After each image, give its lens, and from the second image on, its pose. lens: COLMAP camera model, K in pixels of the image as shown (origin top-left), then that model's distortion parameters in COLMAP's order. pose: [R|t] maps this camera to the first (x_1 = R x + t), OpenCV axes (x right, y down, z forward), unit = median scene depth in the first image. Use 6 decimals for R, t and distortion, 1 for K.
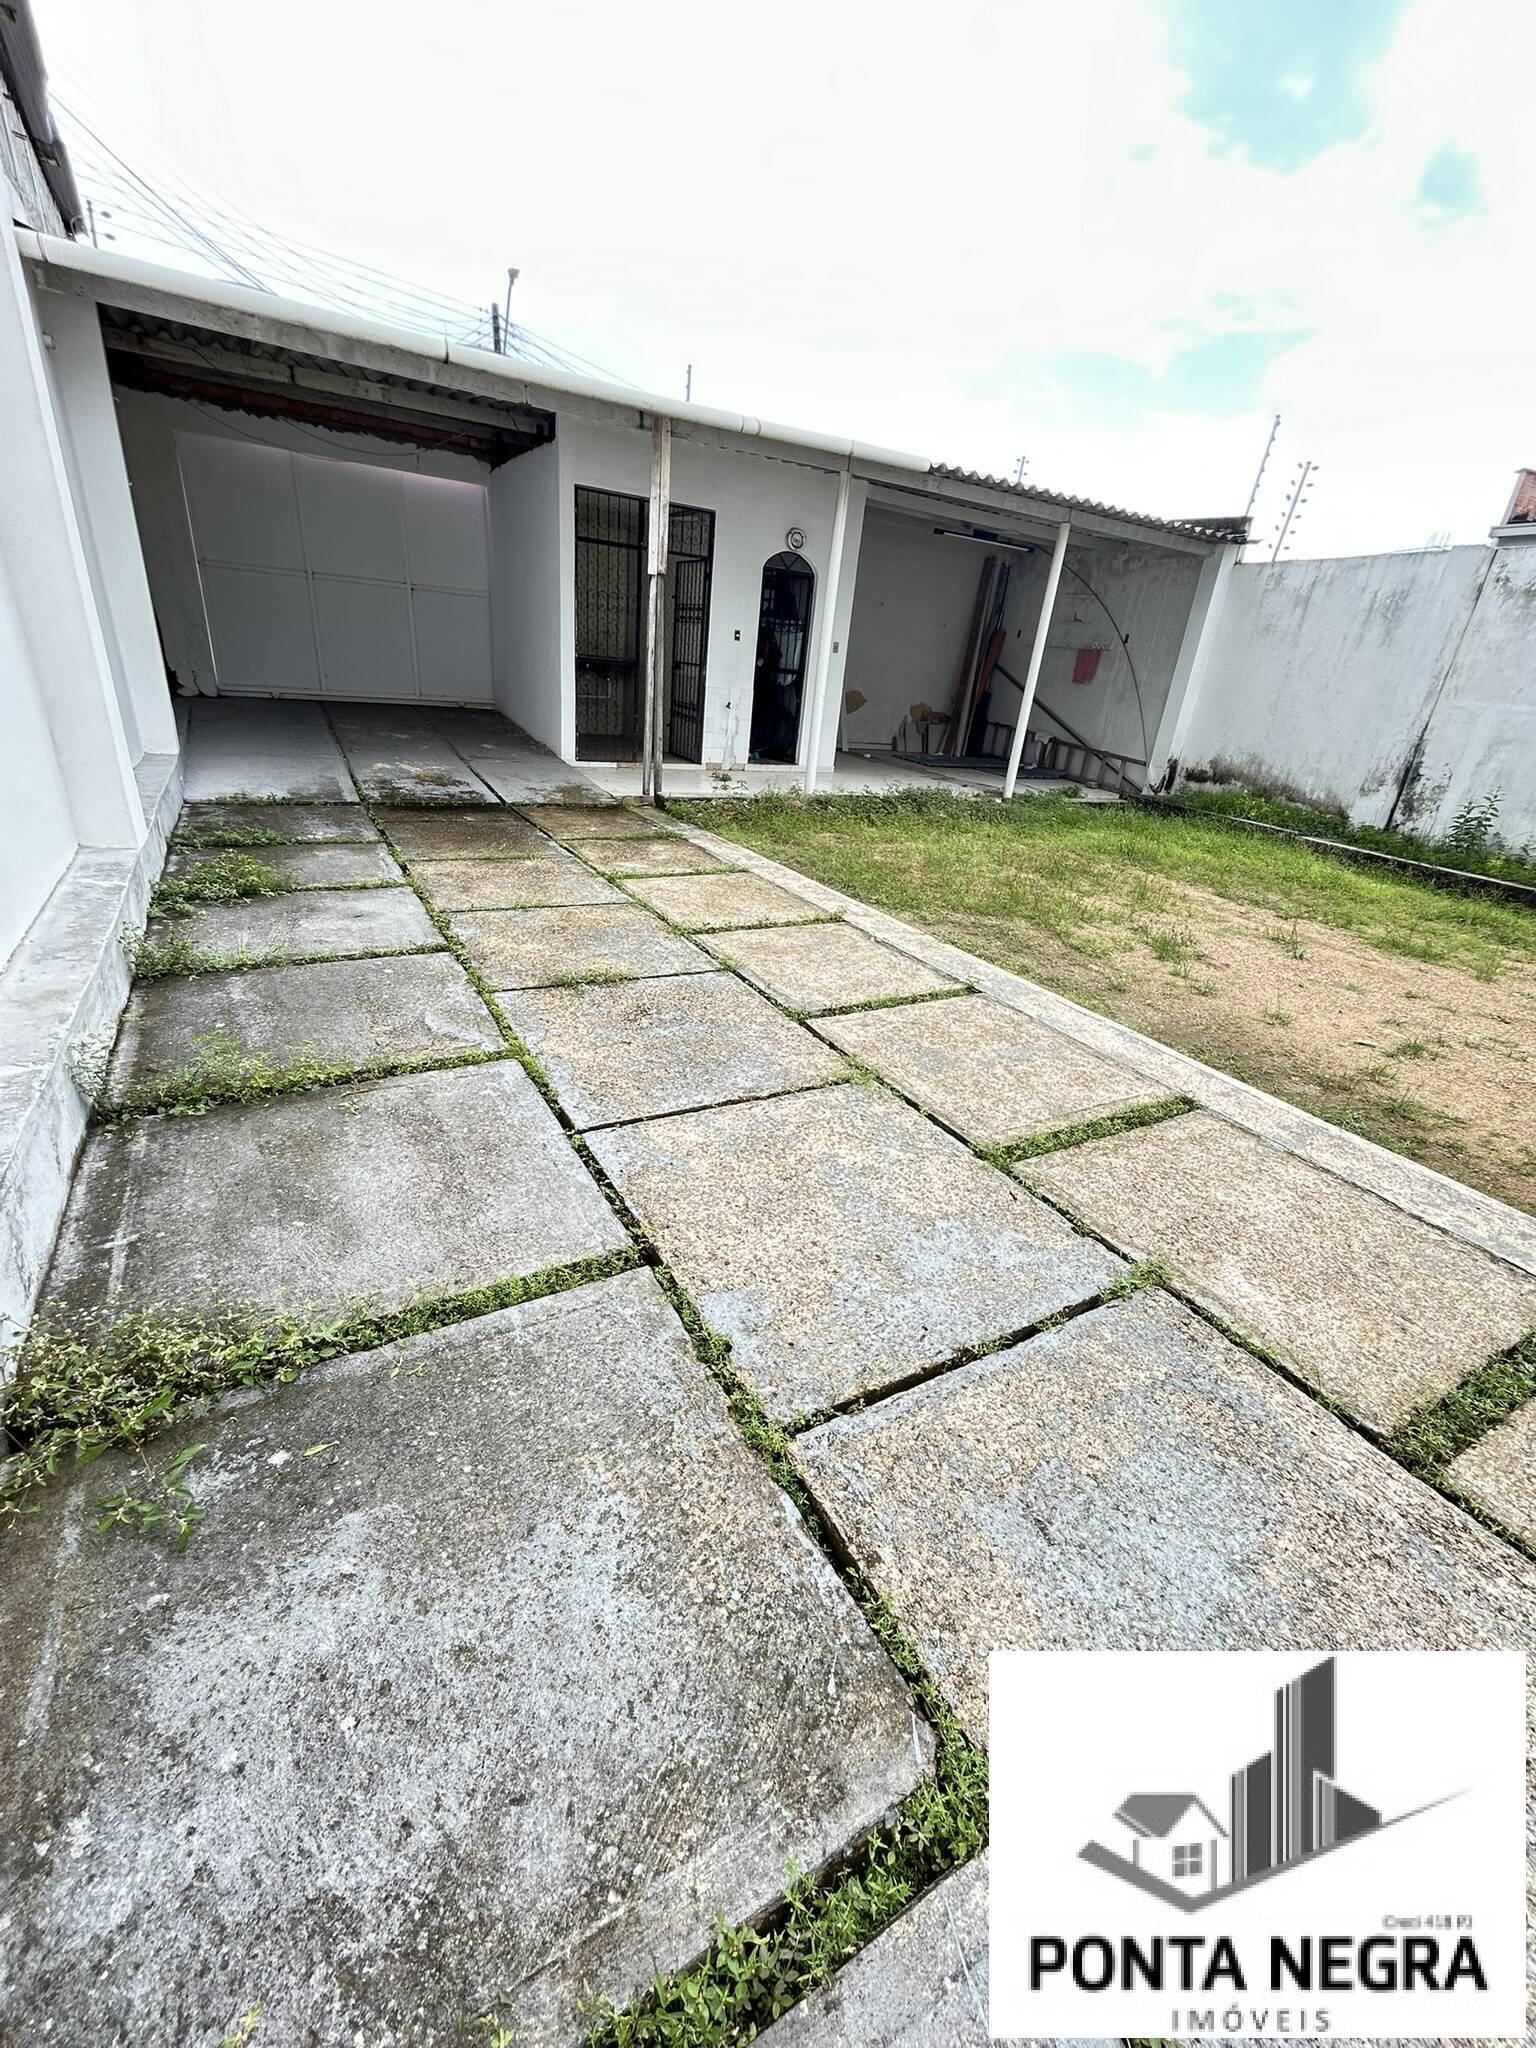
lens RADIAL K [[829.7, 0, 769.1], [0, 829.7, 1027.2], [0, 0, 1]] dist [-0.001285, 0.003236]
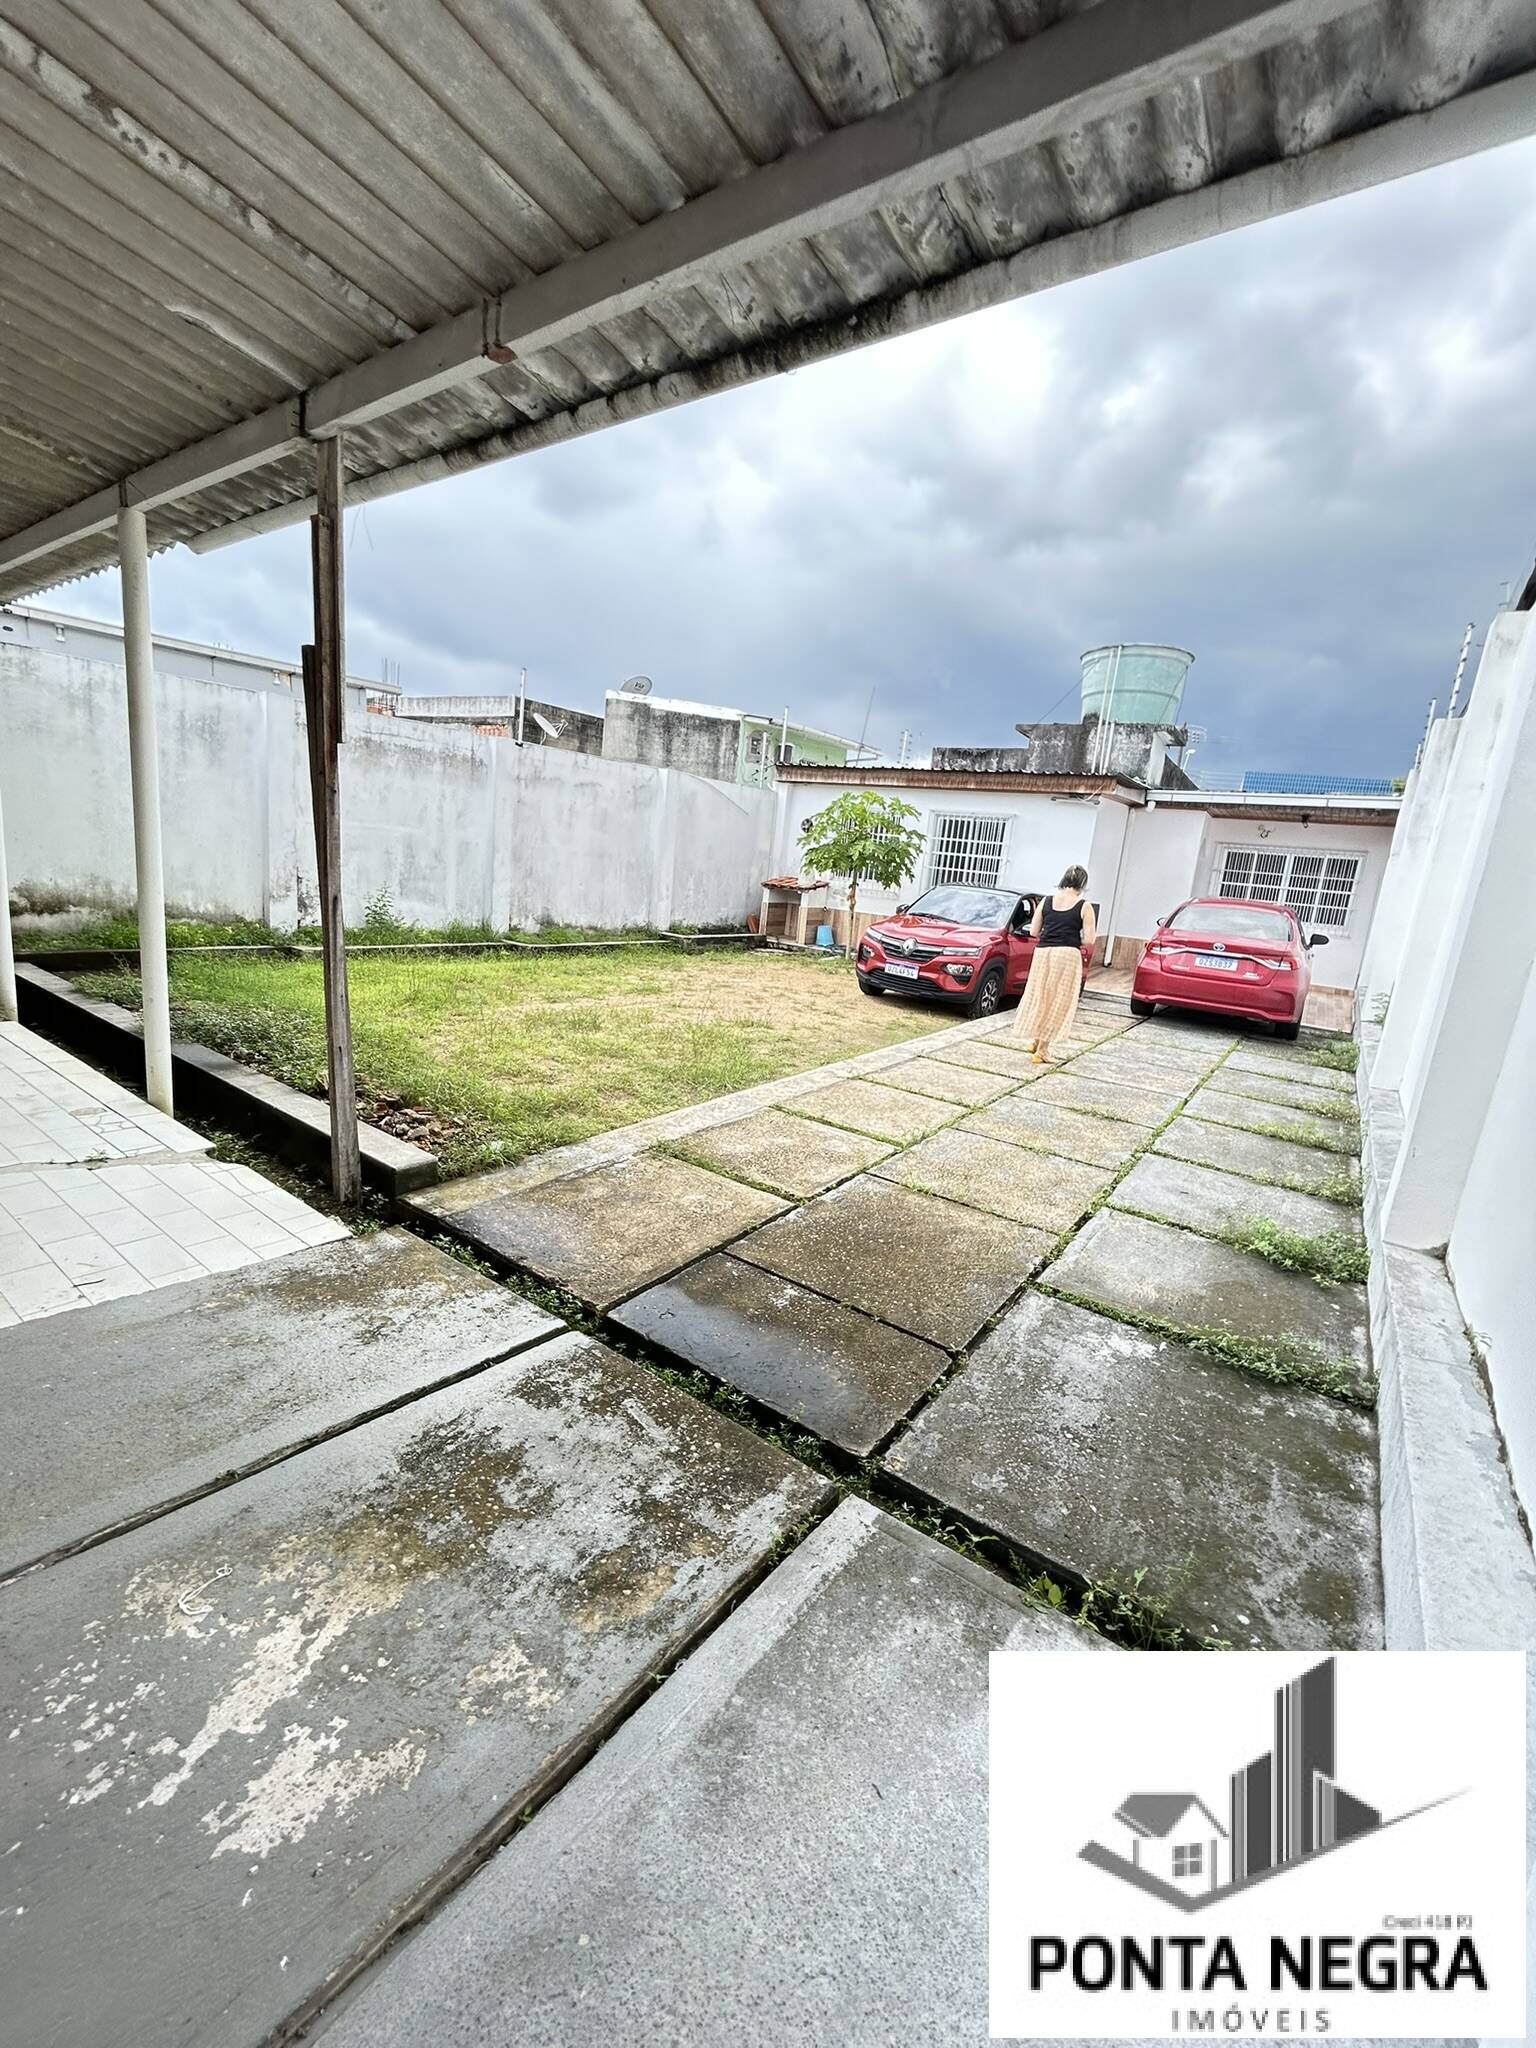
lens RADIAL K [[829.7, 0, 769.1], [0, 829.7, 1027.2], [0, 0, 1]] dist [-0.001285, 0.003236]
pose [[-0.411115, -0.311983, 0.856535, -1.069594], [0.250225, 0.864898, 0.435130, -0.891460], [-0.876569, 0.393215, -0.277506, 1.584197]]
